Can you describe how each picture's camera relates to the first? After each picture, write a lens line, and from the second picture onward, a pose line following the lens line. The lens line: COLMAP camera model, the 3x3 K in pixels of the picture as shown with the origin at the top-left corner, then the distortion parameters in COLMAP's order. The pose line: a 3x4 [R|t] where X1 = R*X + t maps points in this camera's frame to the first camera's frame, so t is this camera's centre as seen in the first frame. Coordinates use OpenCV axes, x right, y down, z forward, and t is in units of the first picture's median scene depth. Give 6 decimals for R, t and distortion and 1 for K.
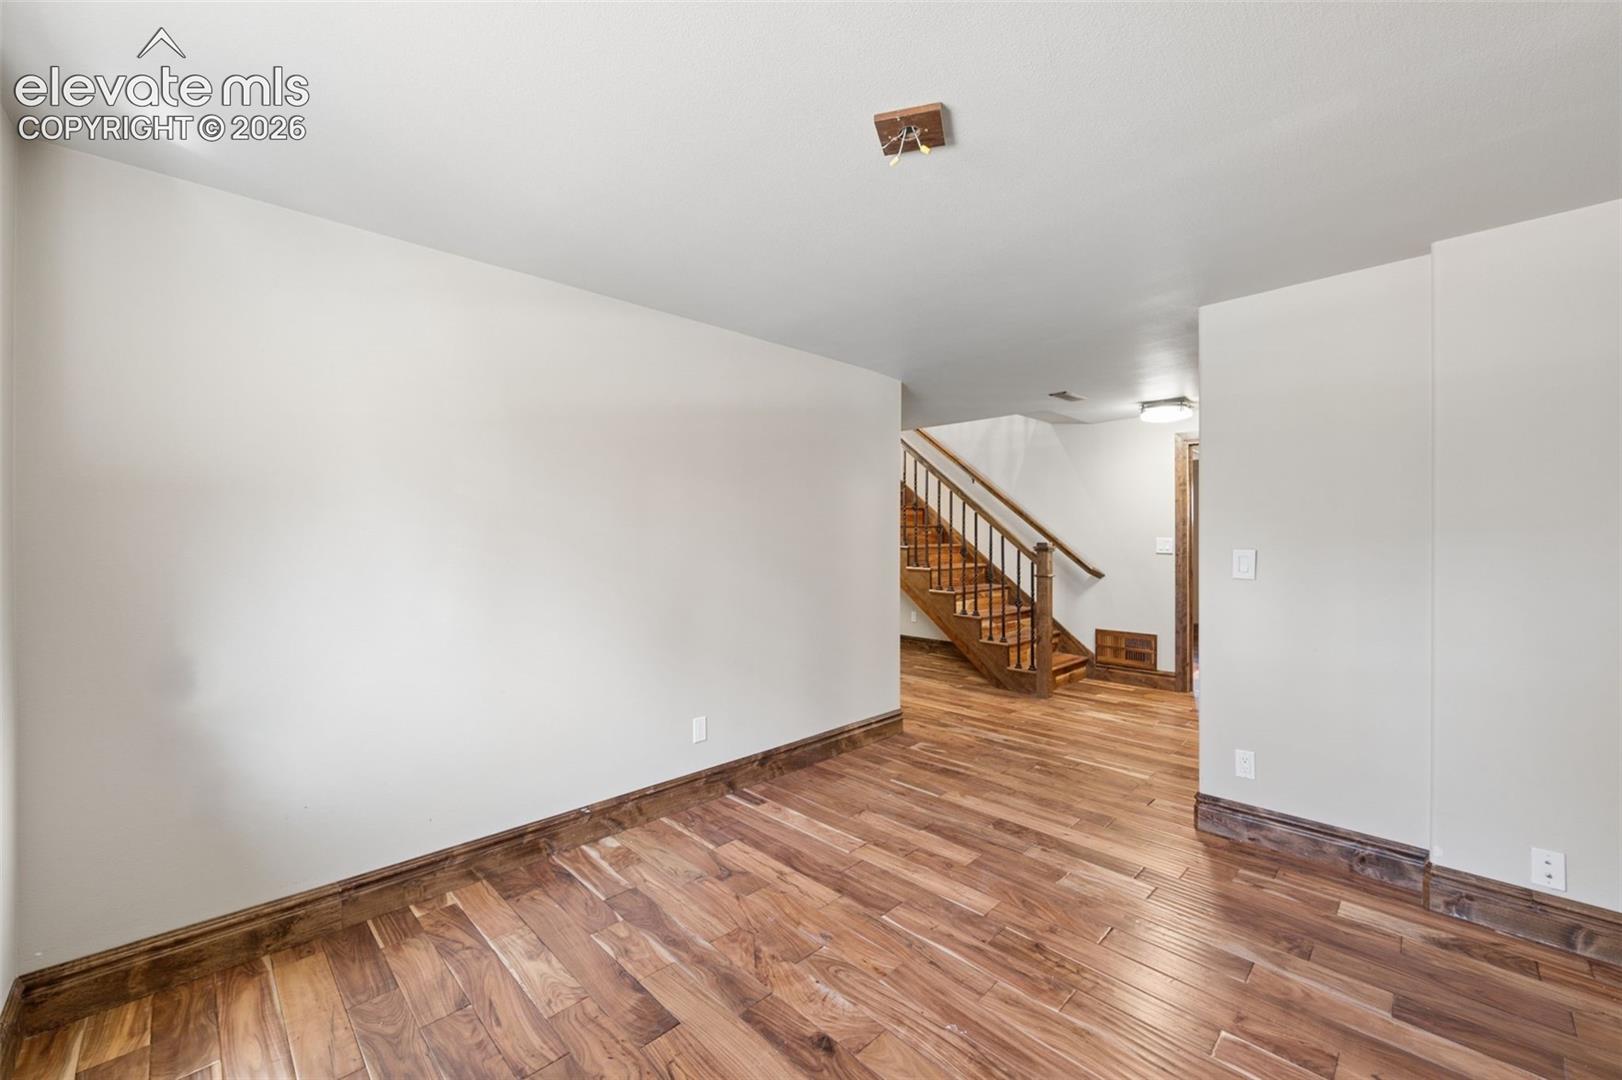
lens RADIAL K [[637.1, 0, 811.3], [0, 637.1, 540.2], [0, 0, 1]] dist [-0.002793, -0.000552]
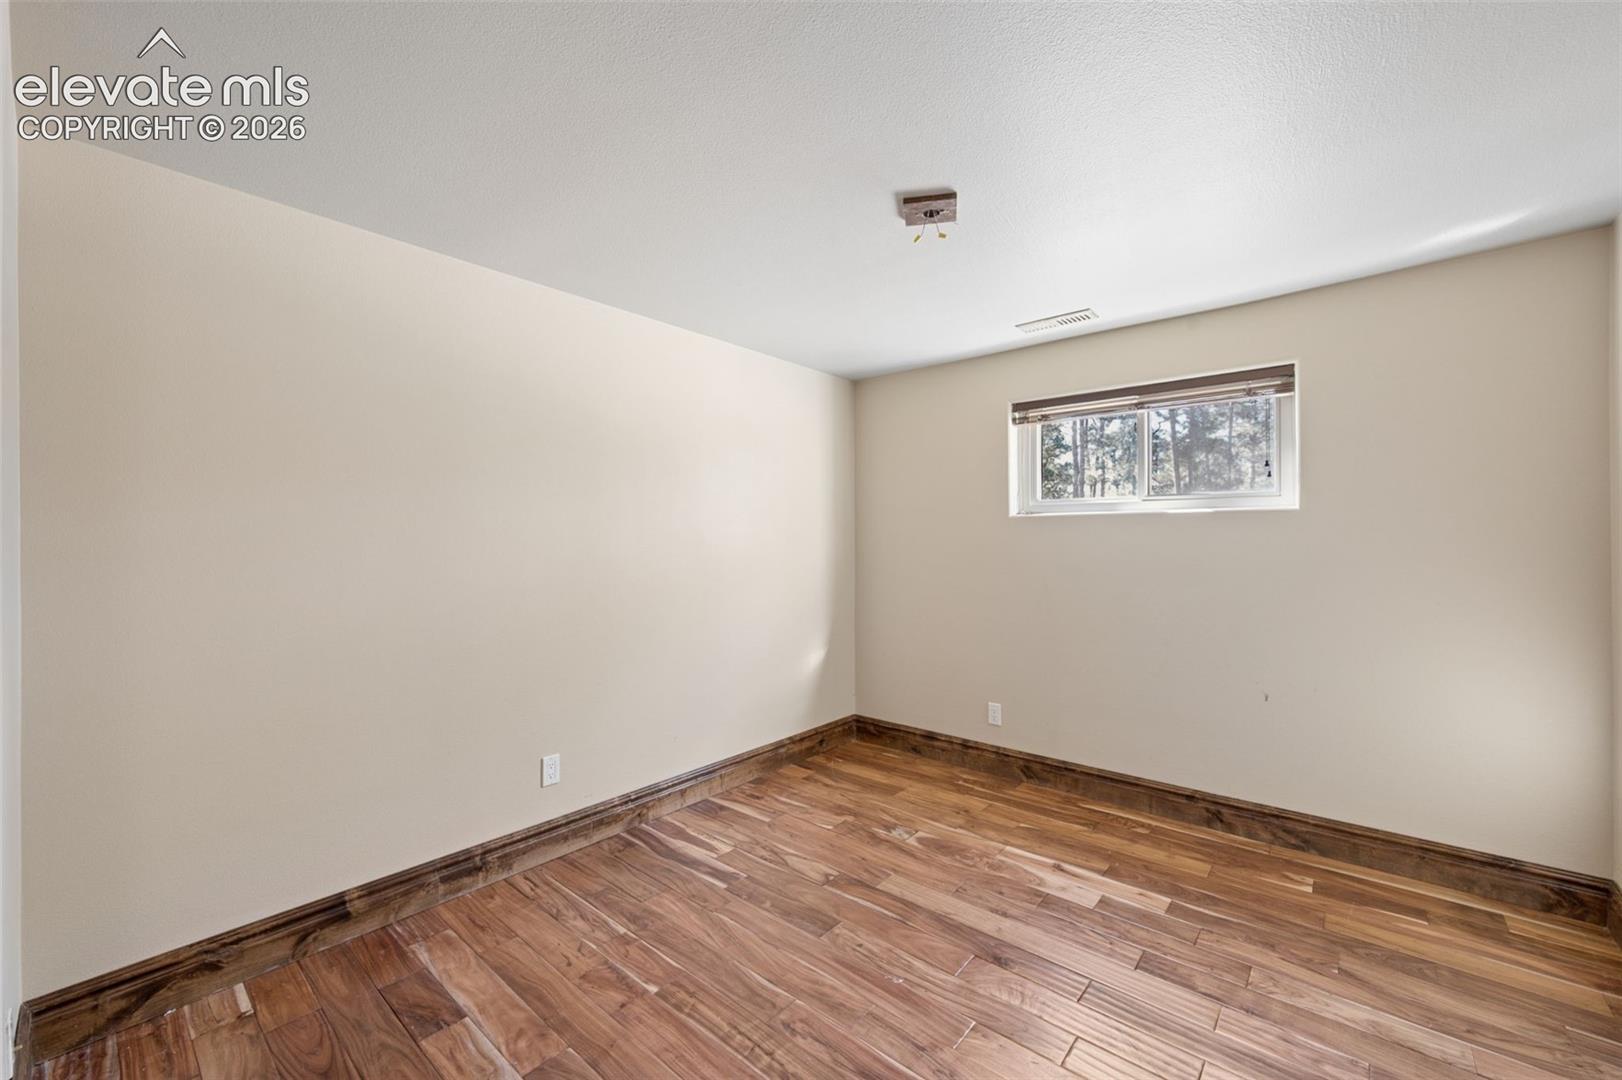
lens RADIAL K [[637.1, 0, 810.6], [0, 637.1, 542.4], [0, 0, 1]] dist [-0.002793, -0.000552]
pose [[-0.996684, -0.000342, -0.081375, 0.447929], [0.000046, 0.999989, -0.004766, 0.003622], [0.081375, -0.004754, -0.996672, 2.025311]]
